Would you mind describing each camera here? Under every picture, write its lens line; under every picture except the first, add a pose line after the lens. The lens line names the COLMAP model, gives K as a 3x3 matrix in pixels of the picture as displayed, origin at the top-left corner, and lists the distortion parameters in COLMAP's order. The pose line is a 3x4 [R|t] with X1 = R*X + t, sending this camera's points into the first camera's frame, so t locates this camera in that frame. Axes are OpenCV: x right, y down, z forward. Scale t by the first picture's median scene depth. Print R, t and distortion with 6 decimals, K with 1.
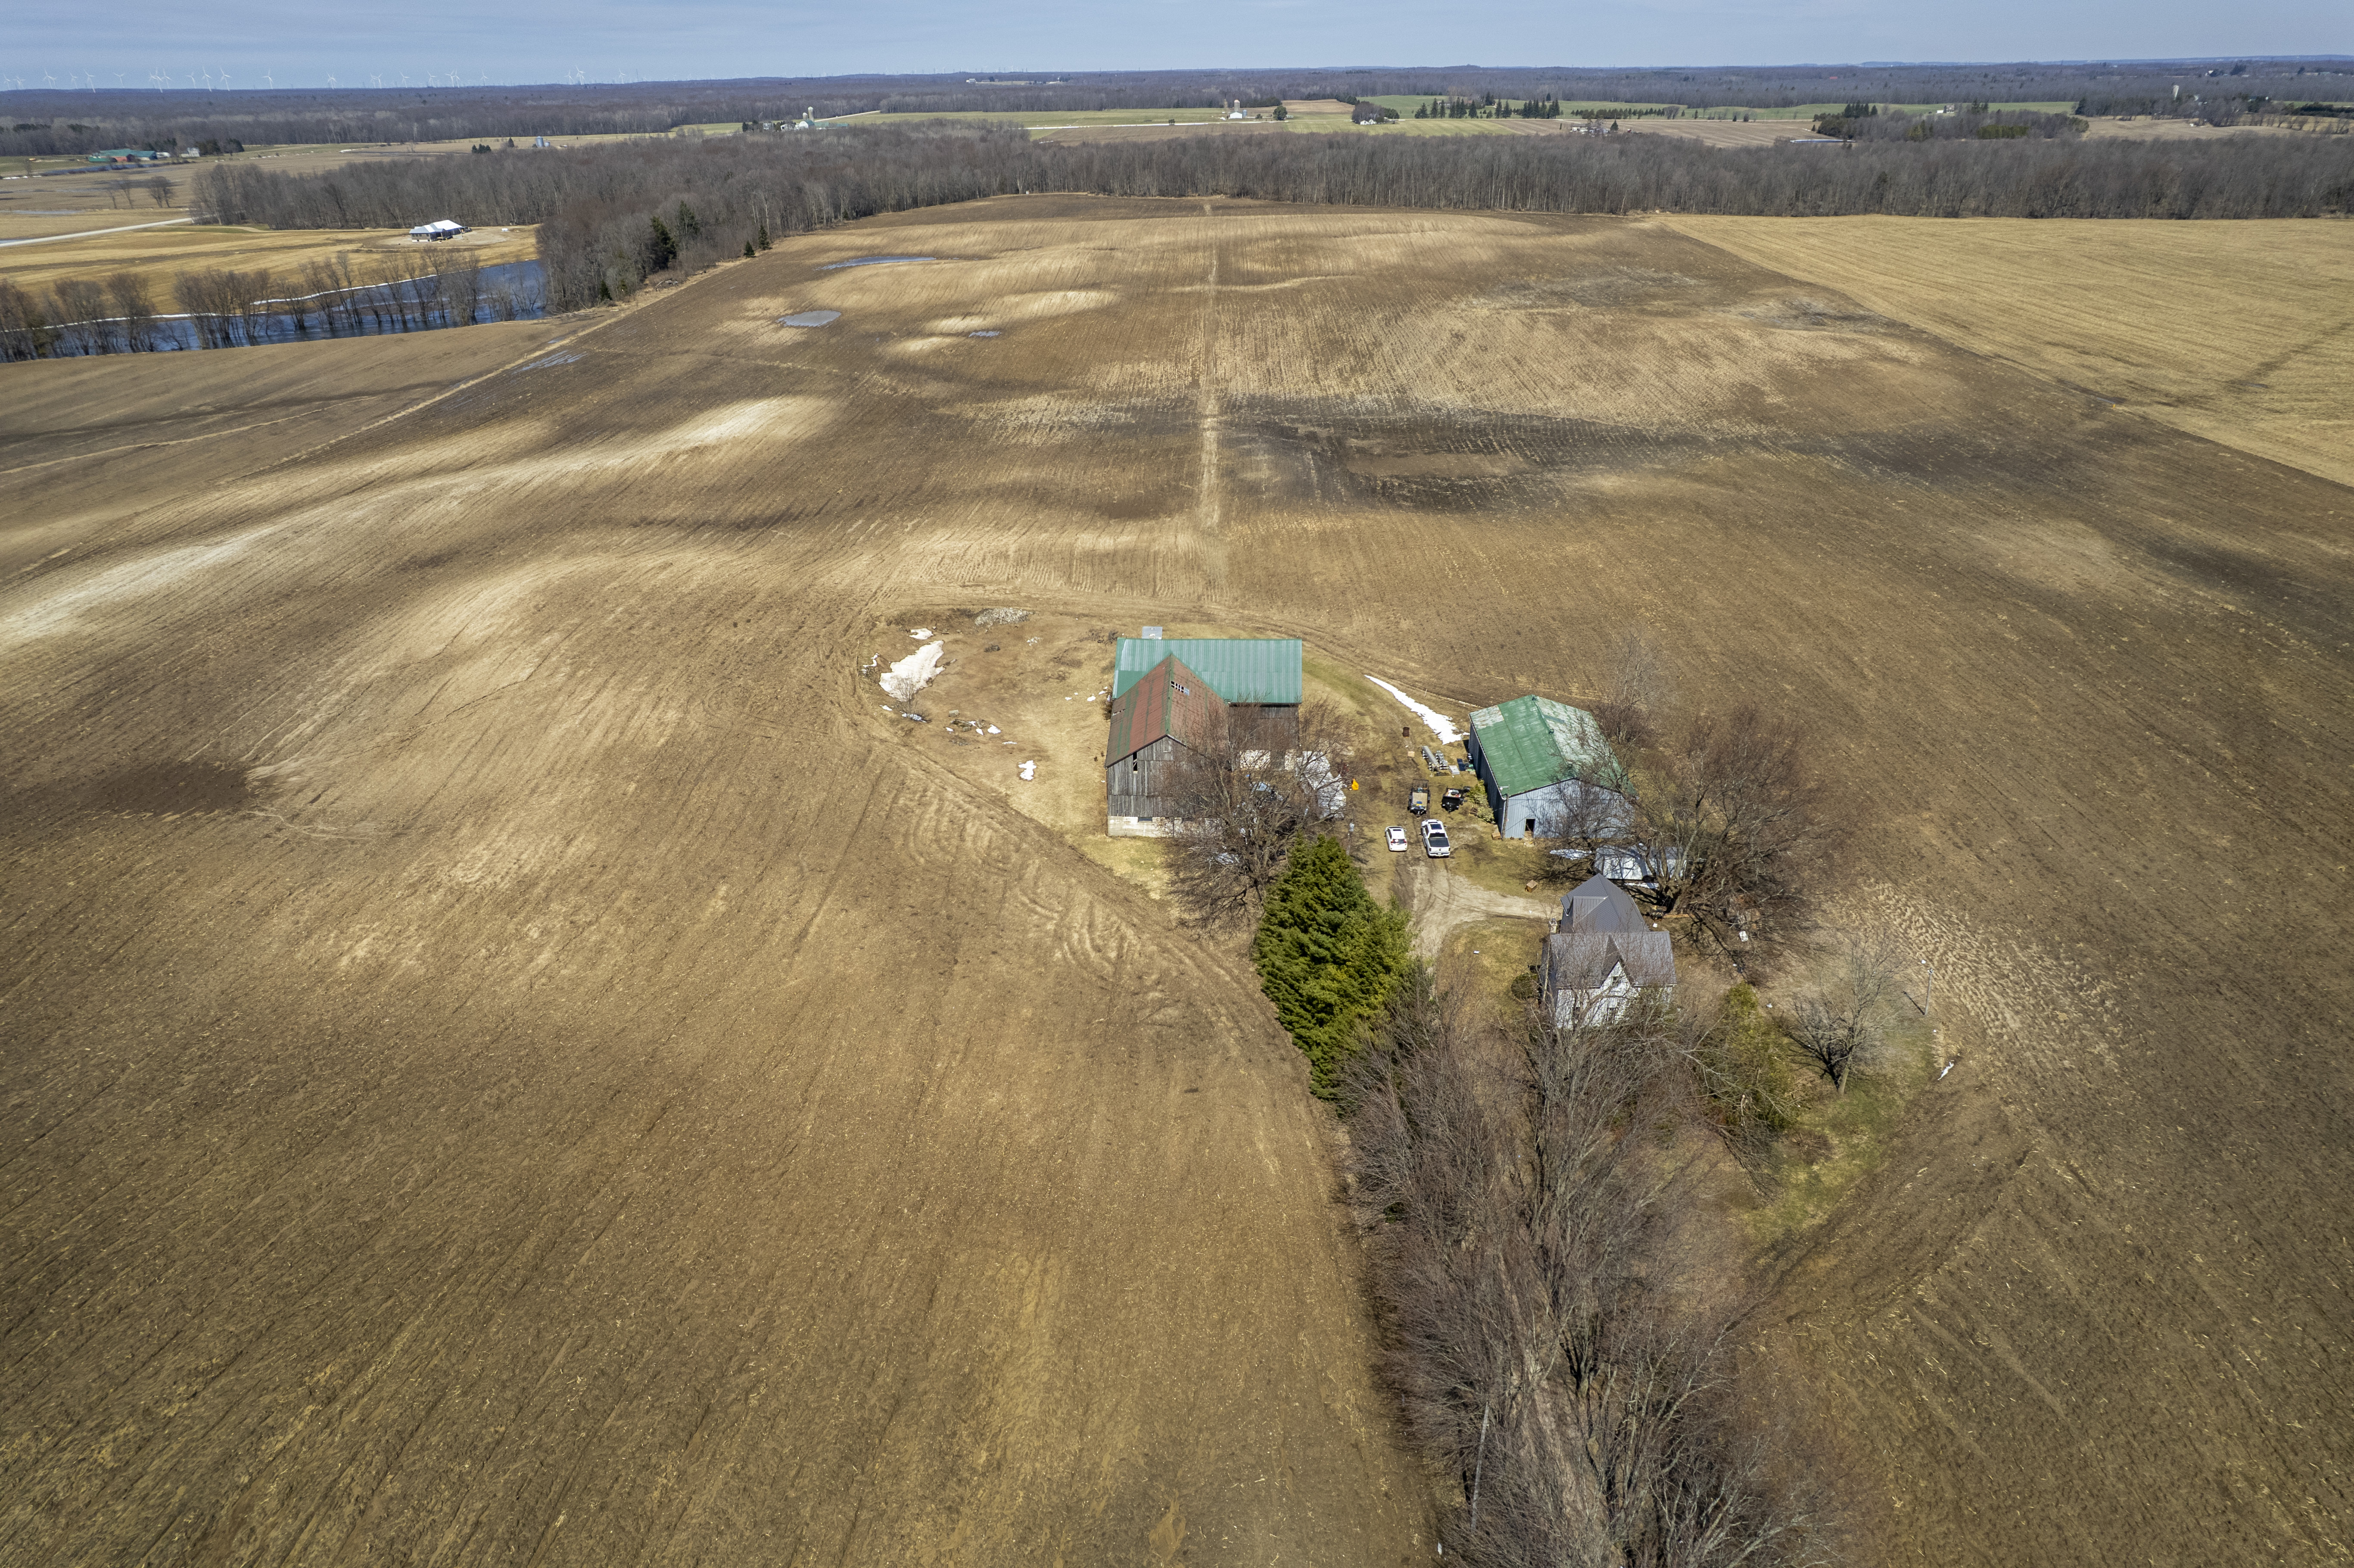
lens RADIAL K [[1510.7, 0, 1174.5], [0, 1510.7, 792.3], [0, 0, 1]] dist [-0.072781, 0.057735]
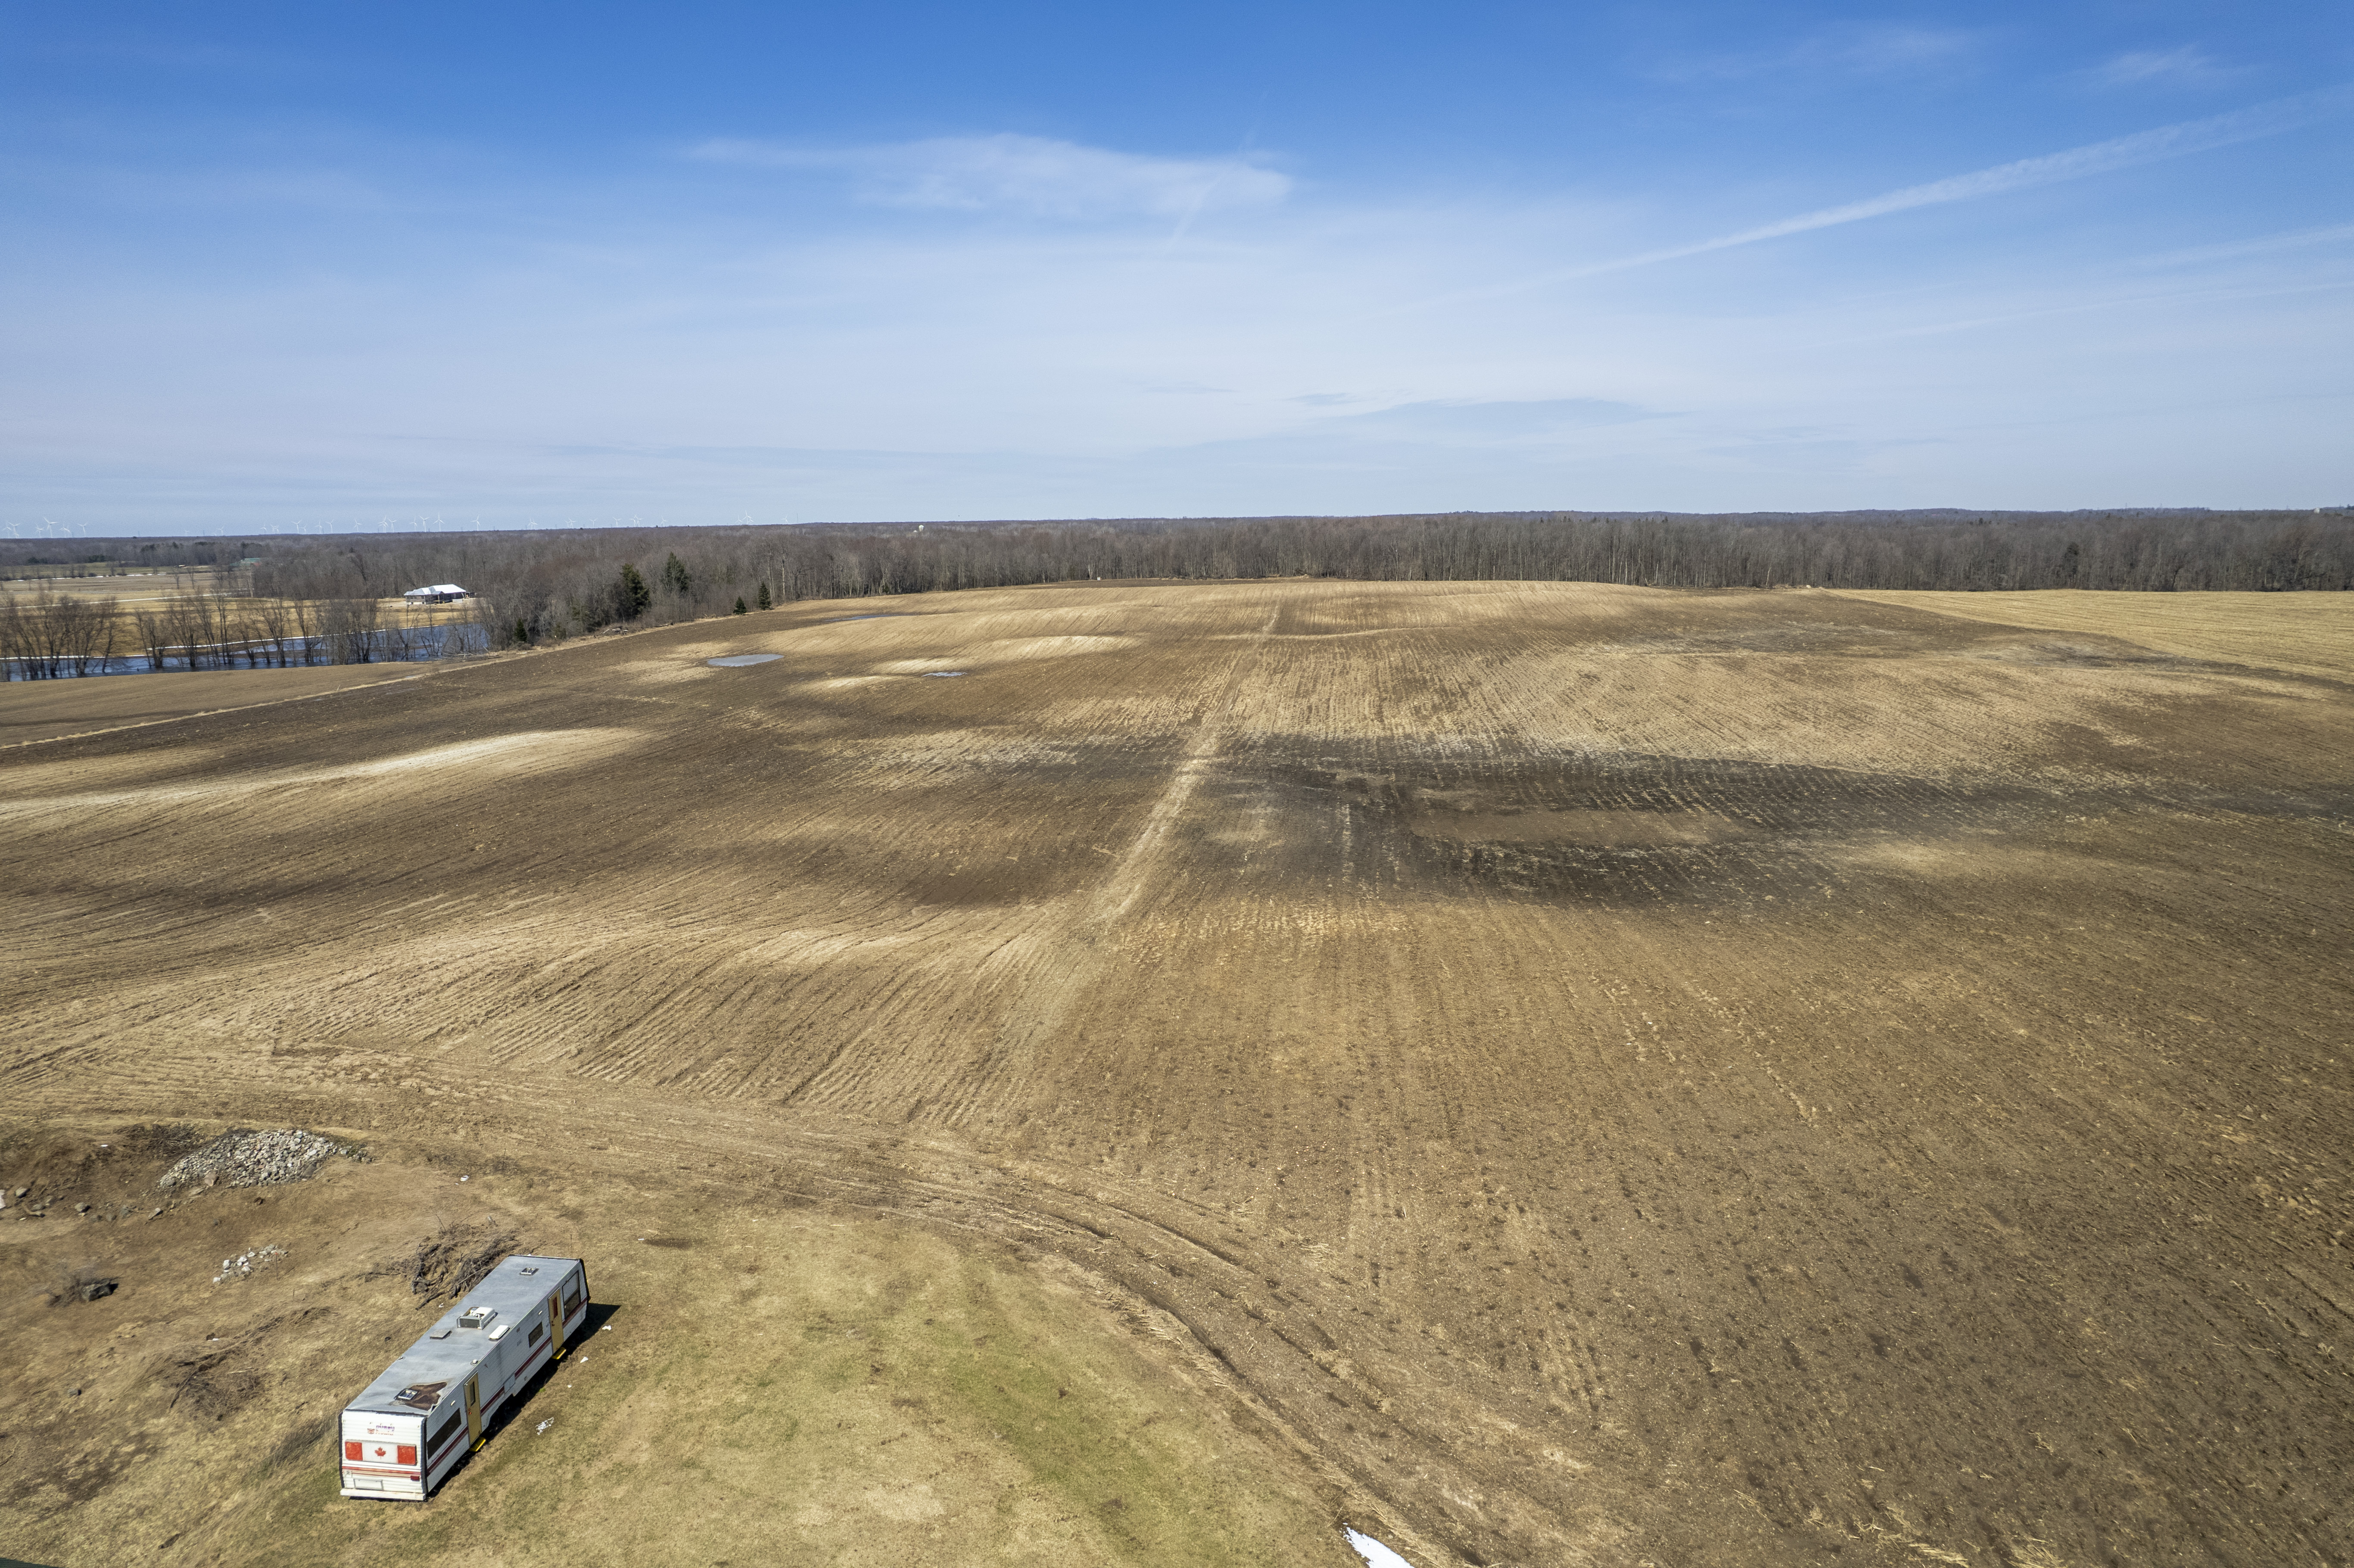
lens RADIAL K [[1510.7, 0, 1167.4], [0, 1510.7, 775.8], [0, 0, 1]] dist [-0.072781, 0.057735]
pose [[0.996528, 0.014127, -0.082051, 0.064112], [-0.036679, 0.959206, -0.280317, -0.068642], [0.074744, 0.282354, 0.956394, 0.414490]]
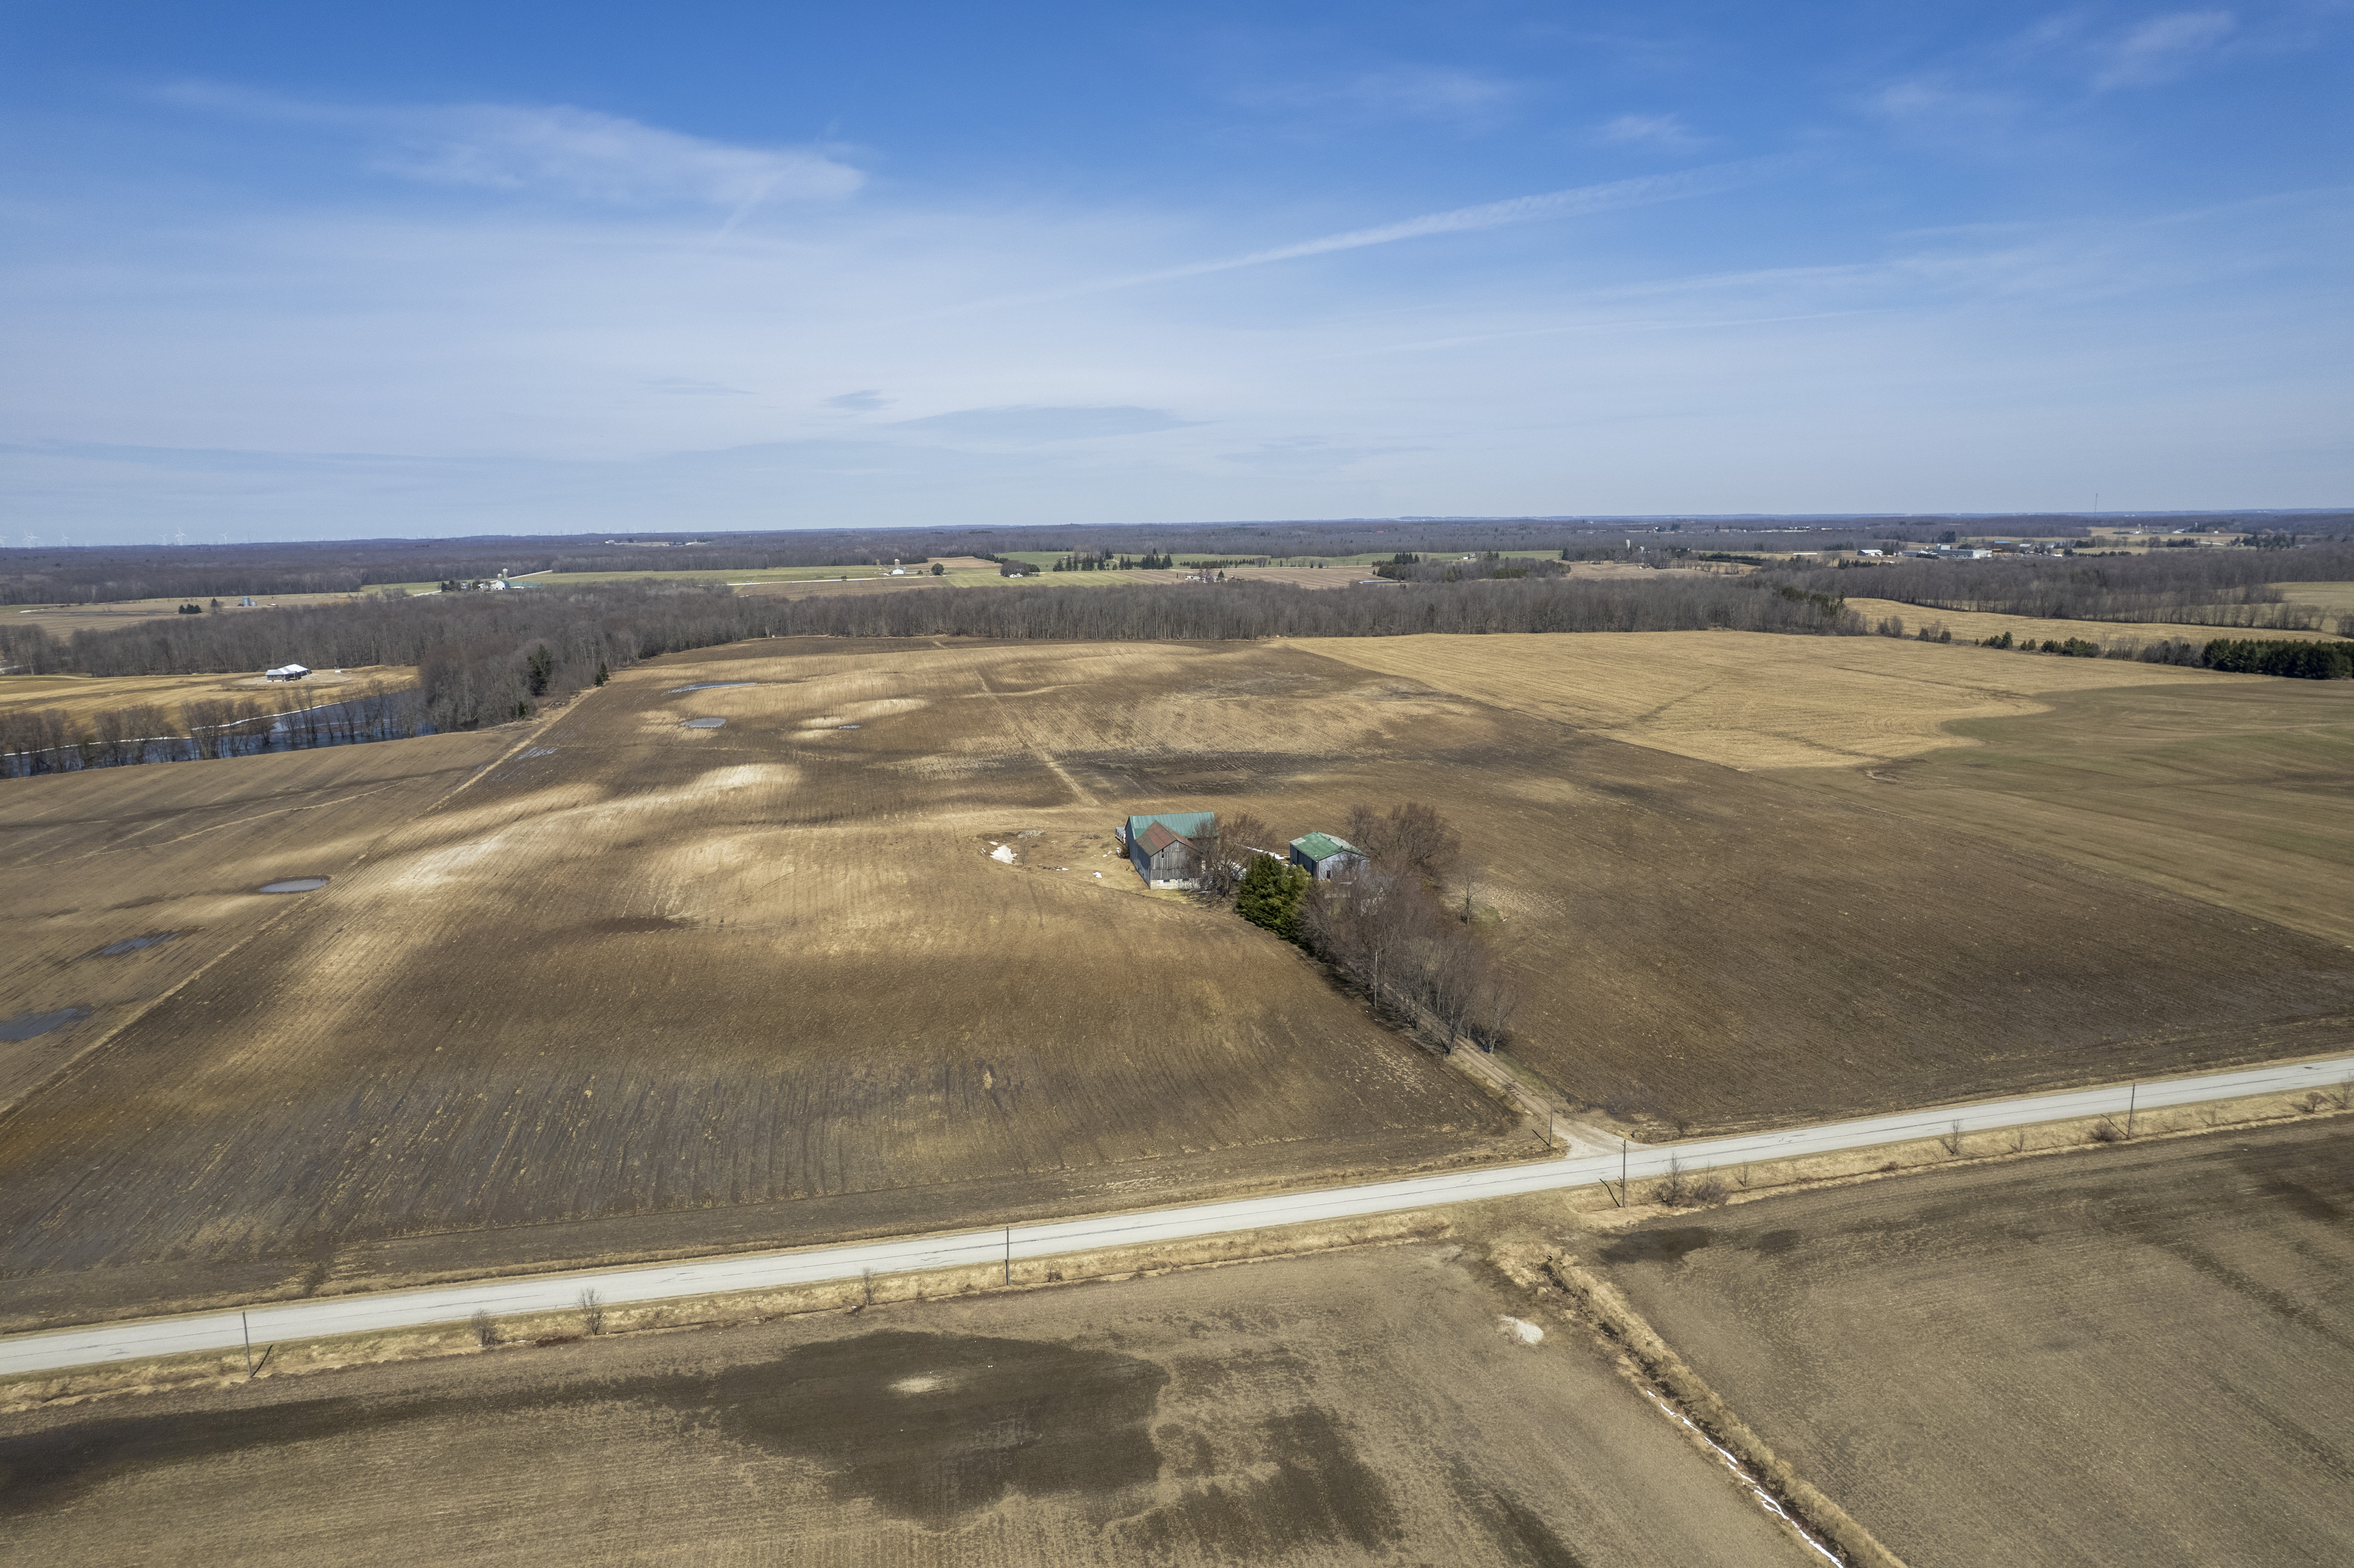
lens RADIAL K [[1510.7, 0, 1186.3], [0, 1510.7, 789.7], [0, 0, 1]] dist [-0.072781, 0.057735]
pose [[0.967302, -0.046309, 0.249364, -0.239749], [0.113225, 0.958626, -0.261184, 0.210242], [-0.226952, 0.280878, 0.932524, -0.502423]]
